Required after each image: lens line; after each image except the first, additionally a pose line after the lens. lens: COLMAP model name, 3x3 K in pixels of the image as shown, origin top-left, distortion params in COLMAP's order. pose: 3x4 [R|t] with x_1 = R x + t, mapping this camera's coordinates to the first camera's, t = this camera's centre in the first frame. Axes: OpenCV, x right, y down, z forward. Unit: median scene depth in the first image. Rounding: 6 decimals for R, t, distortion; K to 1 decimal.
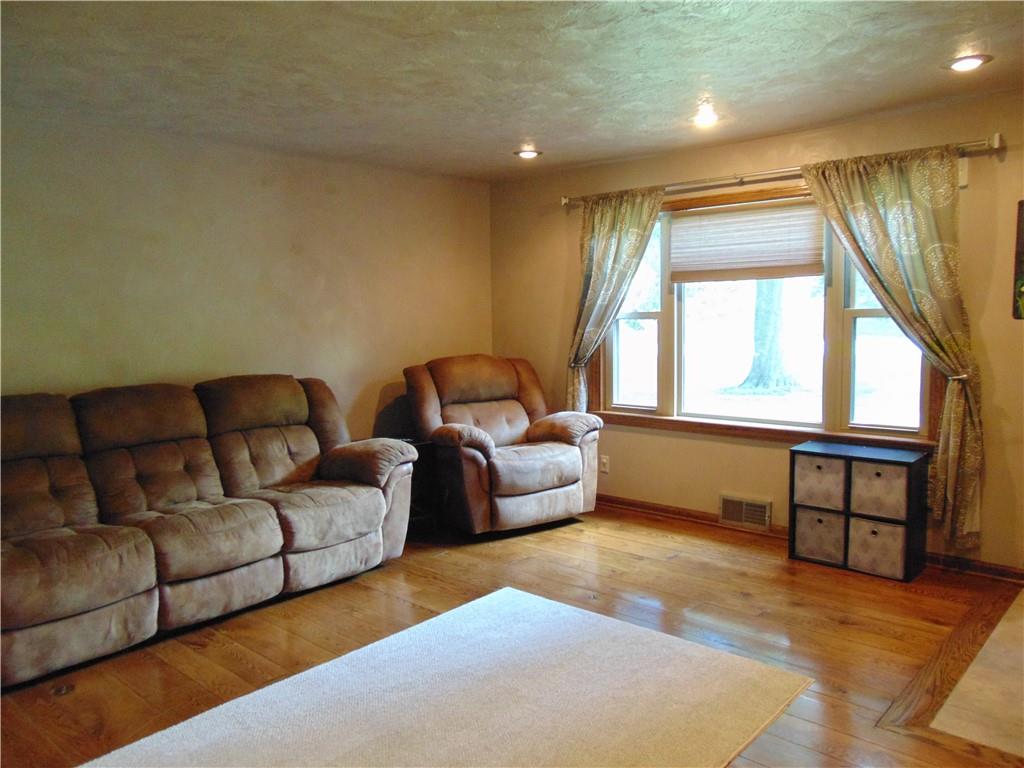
lens RADIAL K [[763.5, 0, 512.0], [0, 763.5, 384.0], [0, 0, 1]] dist [-0.072194, 0.104879]
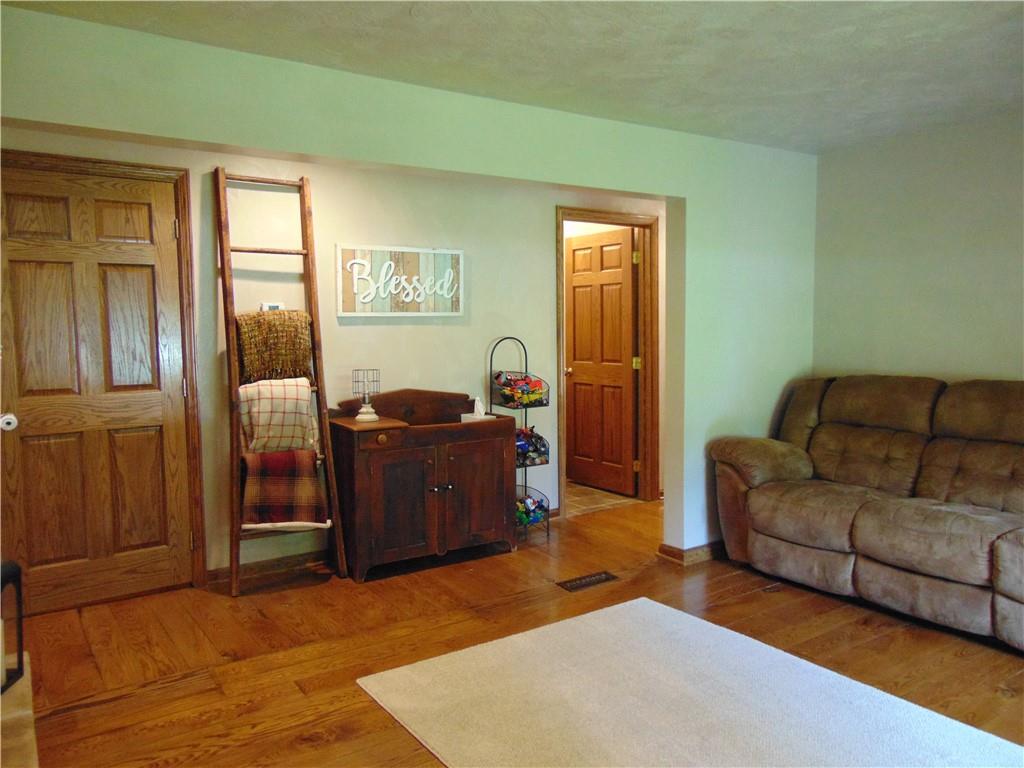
lens RADIAL K [[763.5, 0, 512.0], [0, 763.5, 384.0], [0, 0, 1]] dist [-0.072194, 0.104879]
pose [[-0.226143, 0.096957, -0.969257, 0.688146], [-0.069760, 0.990867, 0.115395, -0.073117], [0.971593, 0.093711, -0.217314, 0.710095]]
